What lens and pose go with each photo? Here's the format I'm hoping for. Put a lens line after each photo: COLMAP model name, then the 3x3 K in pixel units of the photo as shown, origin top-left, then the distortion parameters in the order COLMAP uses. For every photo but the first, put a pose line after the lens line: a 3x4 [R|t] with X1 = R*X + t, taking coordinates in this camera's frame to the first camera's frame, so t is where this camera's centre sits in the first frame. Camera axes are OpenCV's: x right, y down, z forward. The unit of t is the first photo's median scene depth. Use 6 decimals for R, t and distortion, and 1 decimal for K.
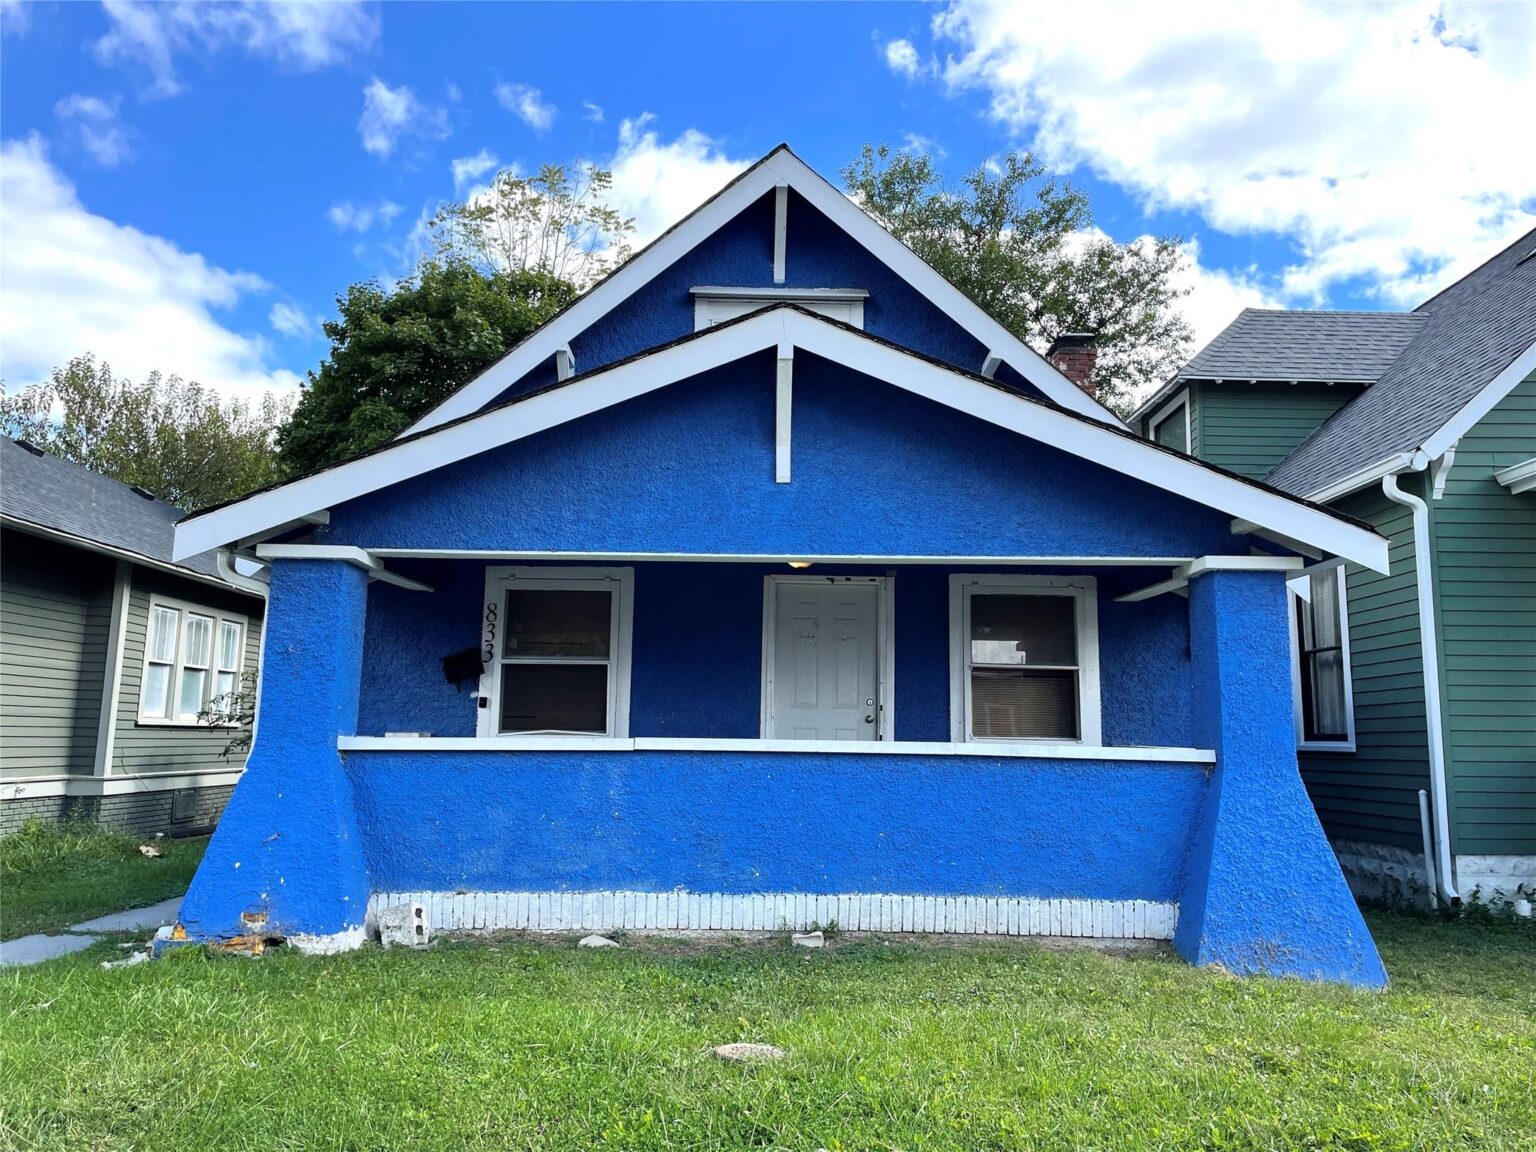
lens RADIAL K [[1146.1, 0, 768.0], [0, 1146.1, 576.0], [0, 0, 1]] dist [0.086260, -0.087397]
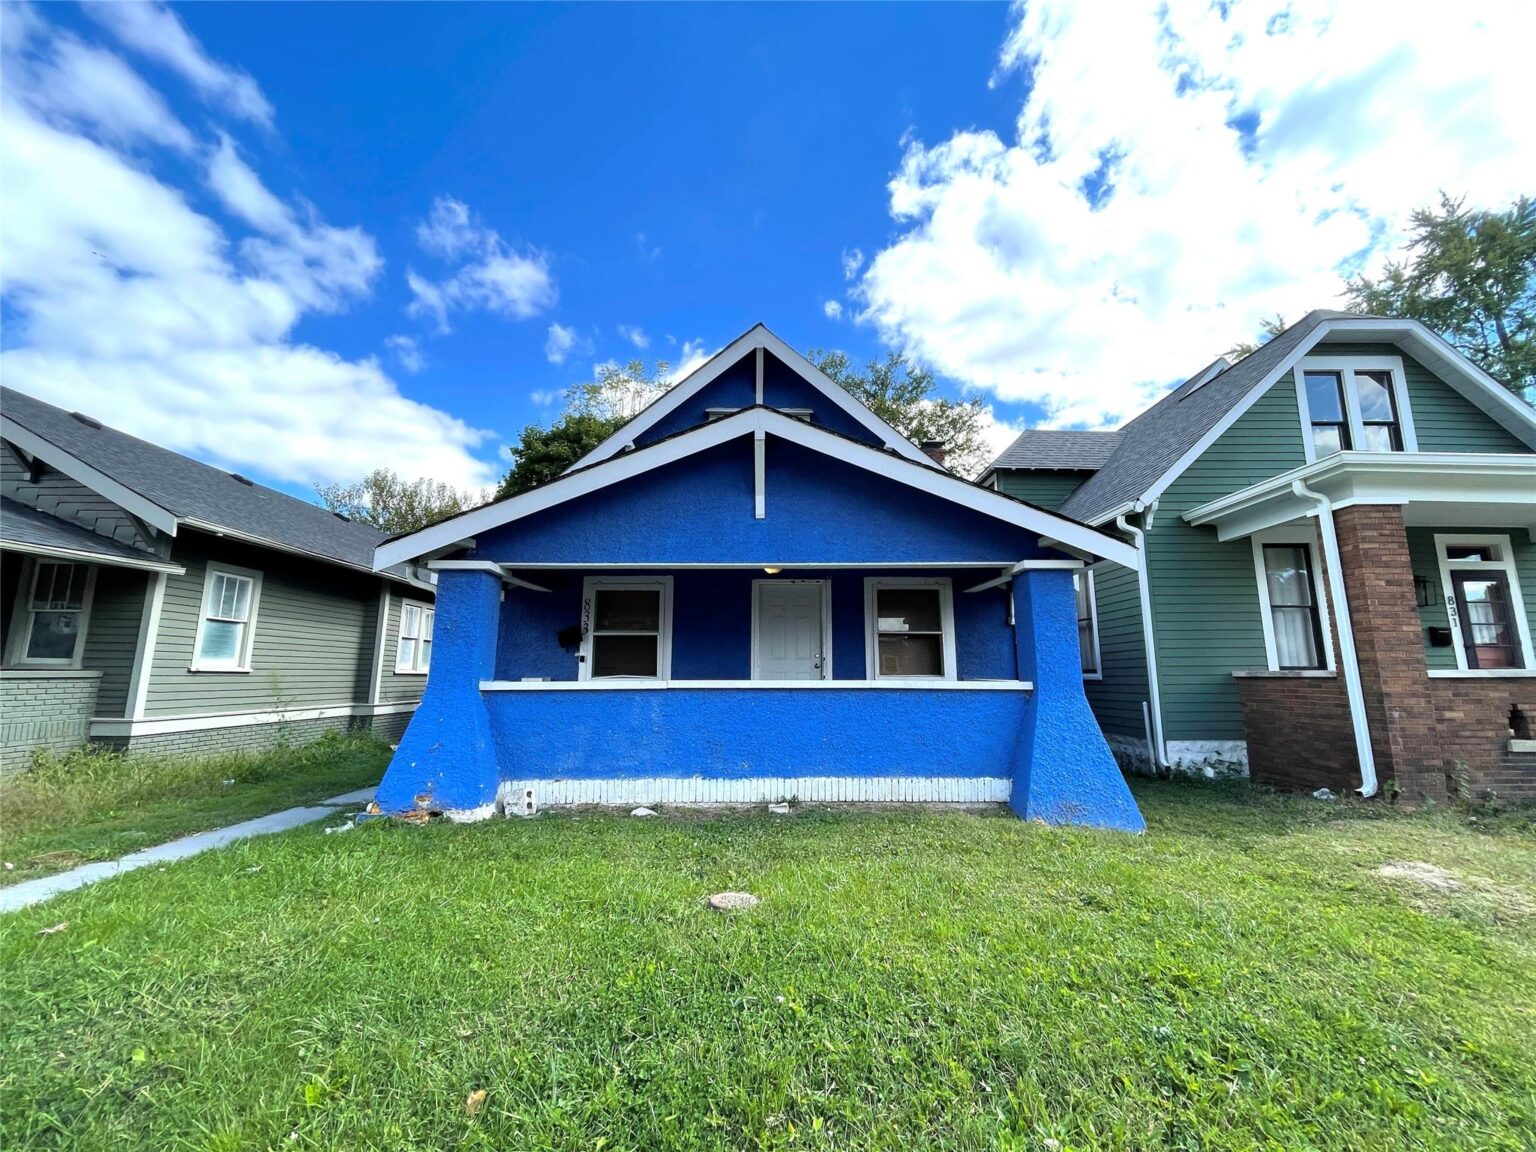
lens RADIAL K [[622.2, 0, 768.0], [0, 622.2, 576.0], [0, 0, 1]] dist [0.000293, 0.000051]
pose [[0.999874, -0.013636, 0.008067, 0.014554], [0.013784, 0.999732, -0.018612, 0.013332], [-0.007811, 0.018721, 0.999794, 0.124788]]
